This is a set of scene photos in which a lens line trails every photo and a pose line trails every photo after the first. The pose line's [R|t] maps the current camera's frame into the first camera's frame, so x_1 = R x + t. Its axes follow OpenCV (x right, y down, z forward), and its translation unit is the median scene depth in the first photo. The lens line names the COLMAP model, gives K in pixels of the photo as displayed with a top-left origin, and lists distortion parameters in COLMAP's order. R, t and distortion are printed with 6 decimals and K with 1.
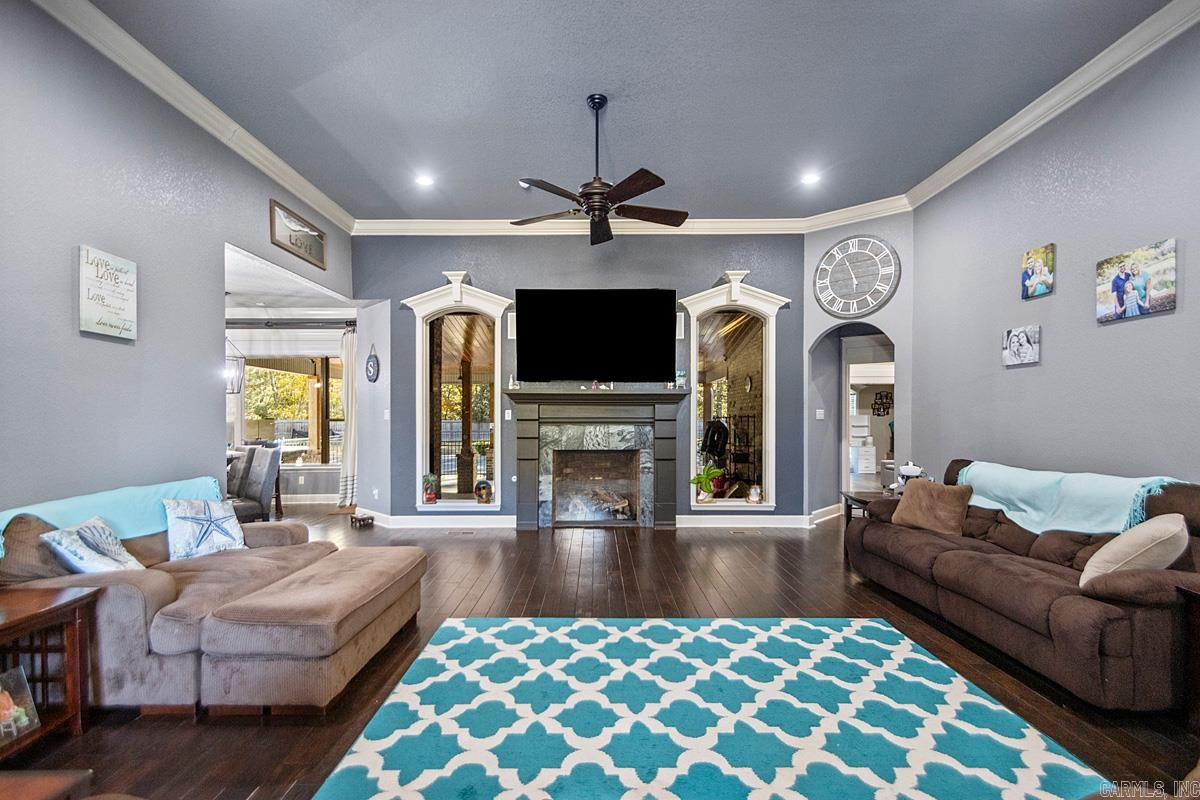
lens RADIAL K [[567.0, 0, 597.1], [0, 567.0, 401.4], [0, 0, 1]] dist [0.027377, -0.016768]
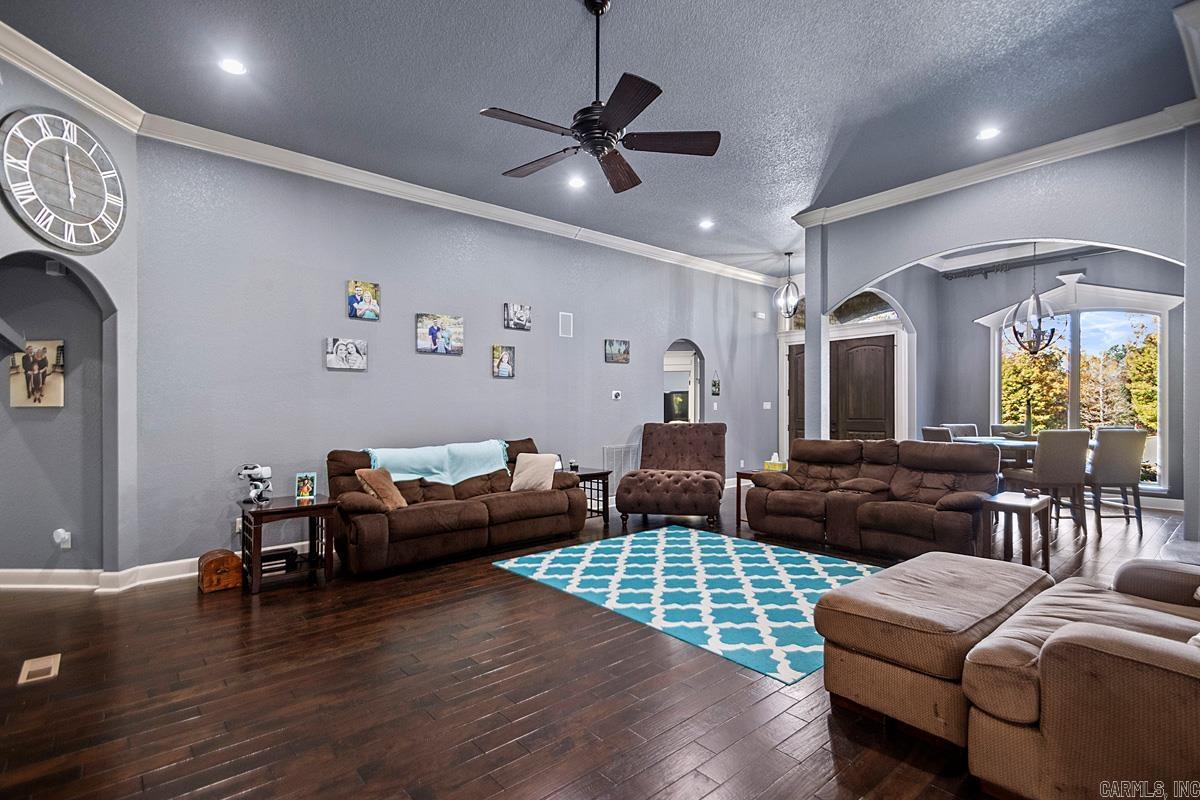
lens RADIAL K [[567.0, 0, 604.2], [0, 567.0, 407.7], [0, 0, 1]] dist [0.027377, -0.016768]
pose [[-0.651563, 0.009696, 0.758533, -0.667295], [-0.010673, 0.999702, -0.021946, 0.048796], [-0.758519, -0.022395, -0.651266, 1.669475]]
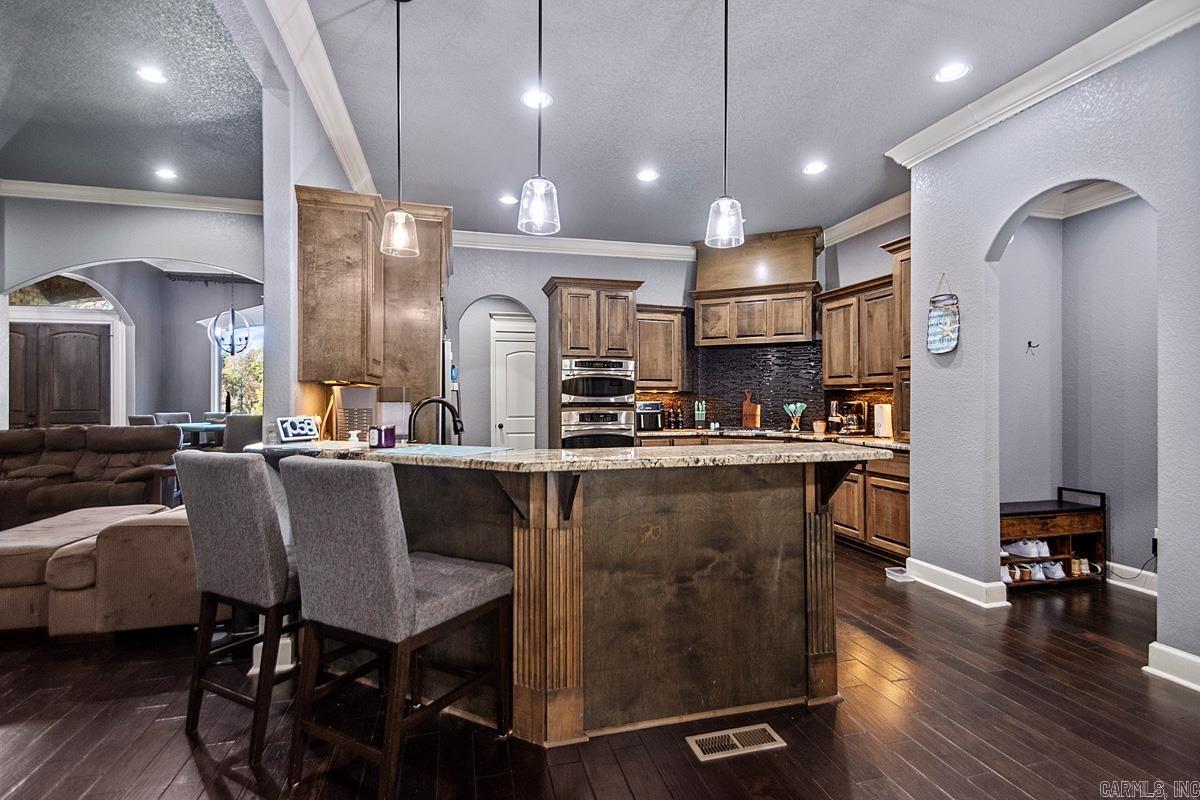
lens RADIAL K [[567.0, 0, 610.8], [0, 567.0, 396.3], [0, 0, 1]] dist [0.027377, -0.016768]
pose [[-0.964682, 0.008751, -0.263270, -0.893464], [0.017735, 0.999338, -0.031770, 0.073154], [0.262818, -0.035318, -0.964199, 1.895134]]
